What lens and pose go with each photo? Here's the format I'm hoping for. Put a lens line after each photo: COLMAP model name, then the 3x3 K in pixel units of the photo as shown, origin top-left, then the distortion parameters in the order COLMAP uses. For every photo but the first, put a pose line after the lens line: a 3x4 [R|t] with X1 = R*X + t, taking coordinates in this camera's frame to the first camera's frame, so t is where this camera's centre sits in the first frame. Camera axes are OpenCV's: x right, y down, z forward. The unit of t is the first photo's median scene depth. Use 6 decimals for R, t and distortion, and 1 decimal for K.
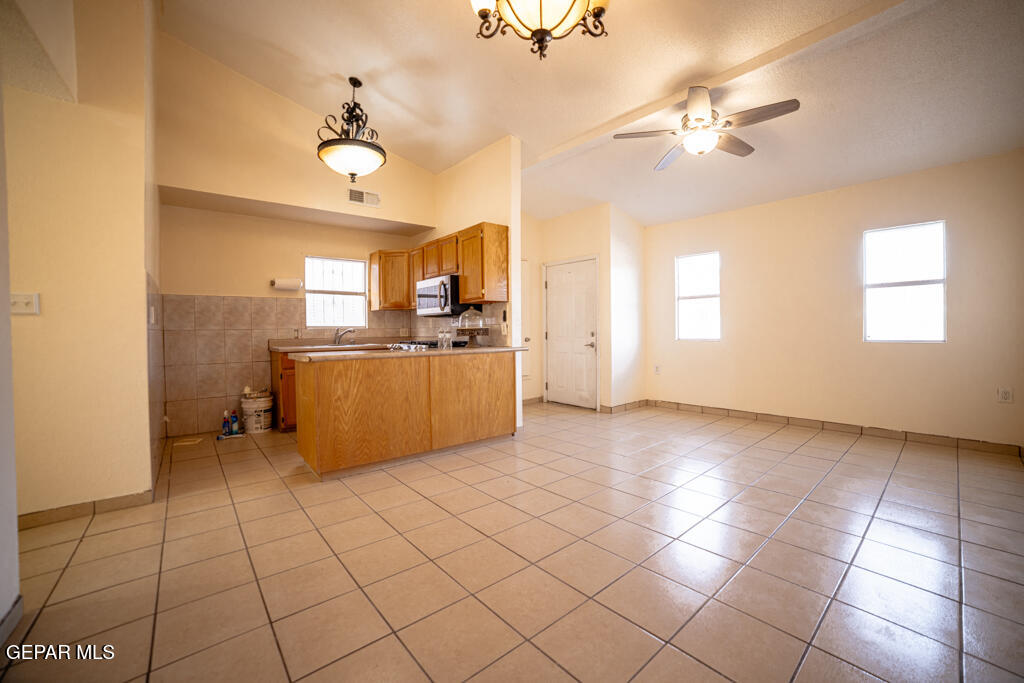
lens RADIAL K [[409.6, 0, 511.1], [0, 409.6, 340.8], [0, 0, 1]] dist [-0.062057, 0.003439]
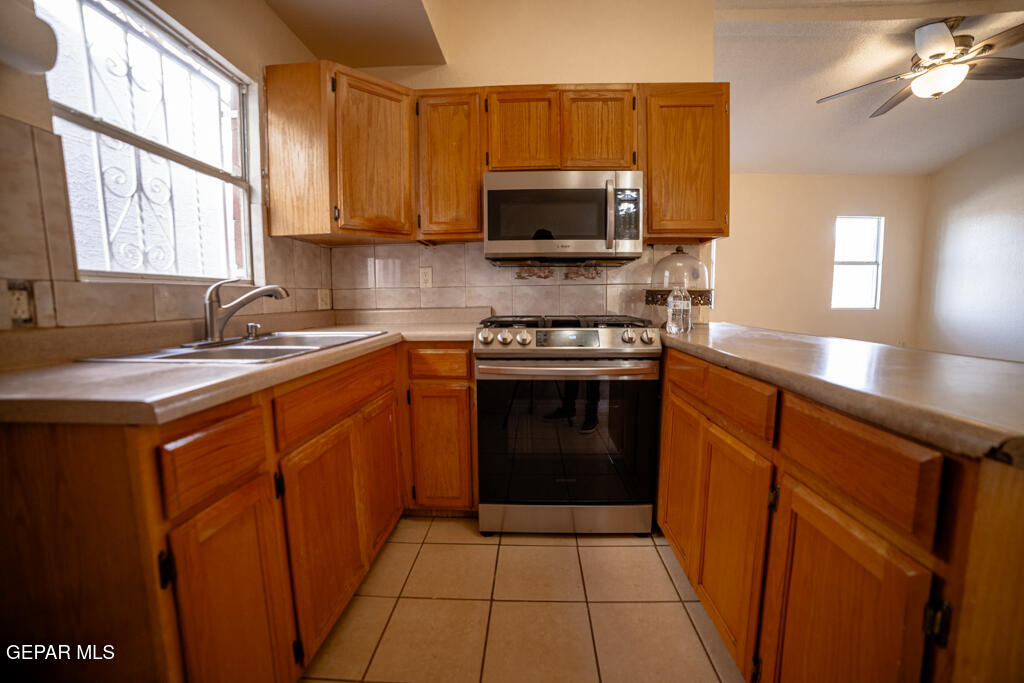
lens RADIAL K [[409.6, 0, 505.7], [0, 409.6, 337.3], [0, 0, 1]] dist [-0.062057, 0.003439]
pose [[0.668611, -0.066943, 0.740593, -0.581371], [0.017030, 0.997057, 0.074750, -0.012984], [-0.743417, -0.037366, 0.667783, 0.784005]]
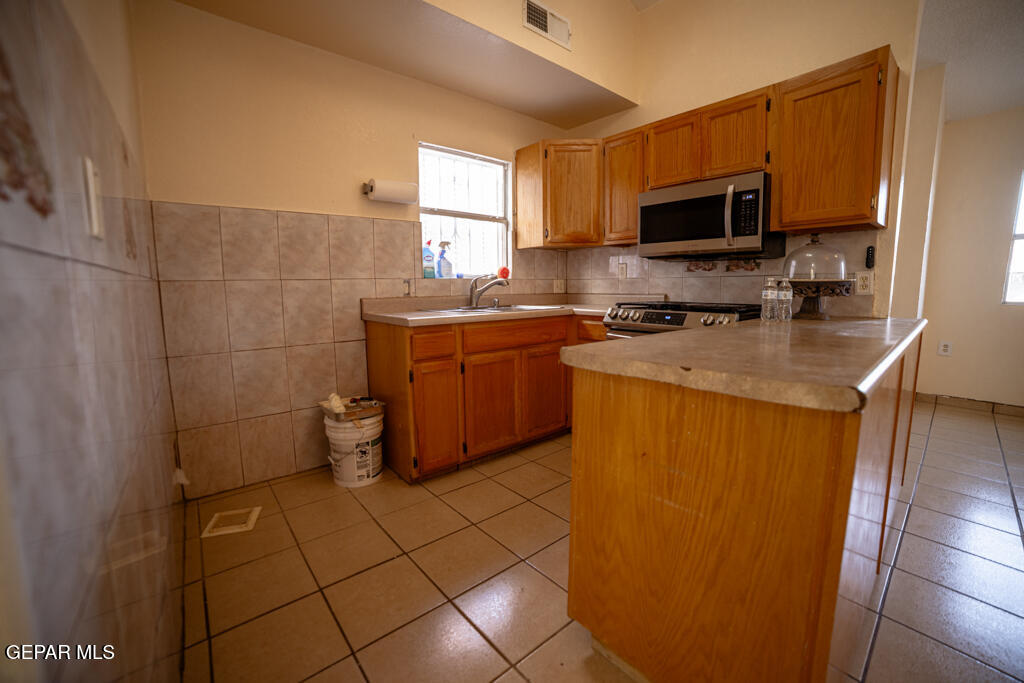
lens RADIAL K [[409.6, 0, 503.9], [0, 409.6, 331.5], [0, 0, 1]] dist [-0.062057, 0.003439]
pose [[0.999966, 0.005694, 0.006022, -0.457041], [-0.006210, 0.995973, 0.089435, -0.009956], [-0.005489, -0.089470, 0.995974, 0.503957]]
